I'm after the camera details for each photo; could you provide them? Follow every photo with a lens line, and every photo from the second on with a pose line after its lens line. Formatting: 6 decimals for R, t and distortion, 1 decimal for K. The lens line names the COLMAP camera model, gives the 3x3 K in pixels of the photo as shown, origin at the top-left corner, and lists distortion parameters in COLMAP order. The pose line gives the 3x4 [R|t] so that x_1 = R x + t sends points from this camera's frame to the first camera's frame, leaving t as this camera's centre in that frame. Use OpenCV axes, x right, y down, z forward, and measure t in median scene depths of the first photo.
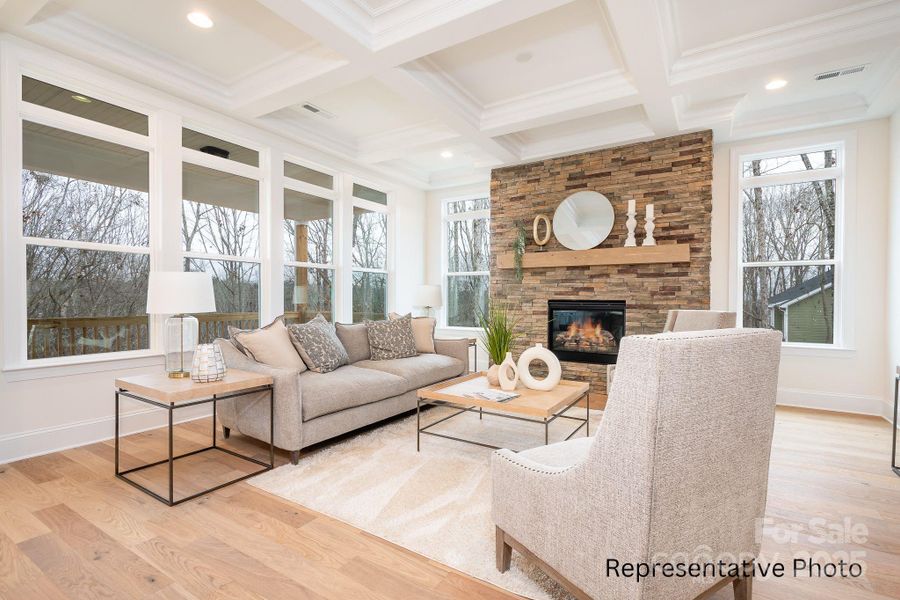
lens RADIAL K [[426.7, 0, 469.8], [0, 426.7, 300.9], [0, 0, 1]] dist [0.003142, -0.000063]
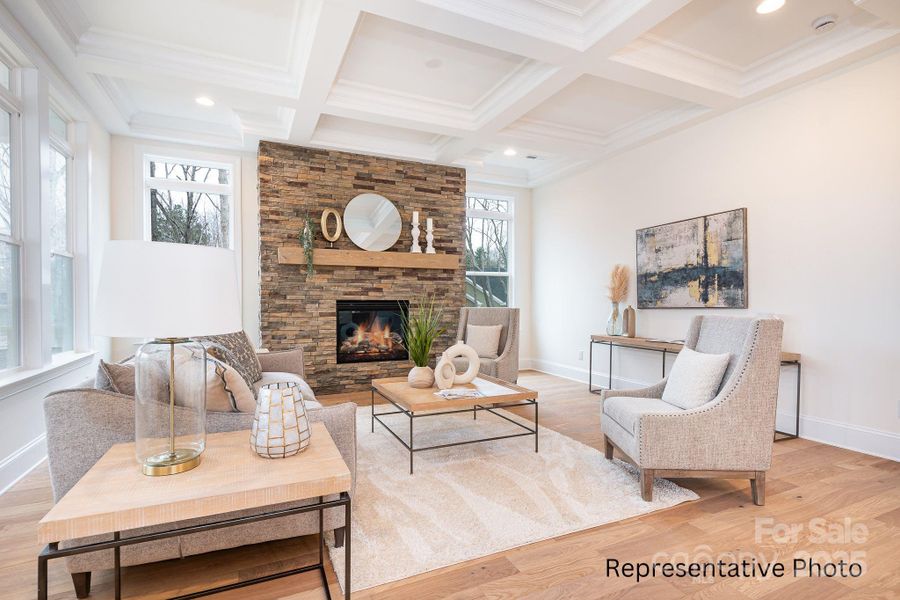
lens RADIAL K [[426.7, 0, 469.8], [0, 426.7, 300.9], [0, 0, 1]] dist [0.003142, -0.000063]
pose [[0.550297, -0.006828, 0.834941, -0.467987], [0.004888, 0.999976, 0.004956, -0.004415], [-0.834954, 0.001354, 0.550317, 0.248419]]
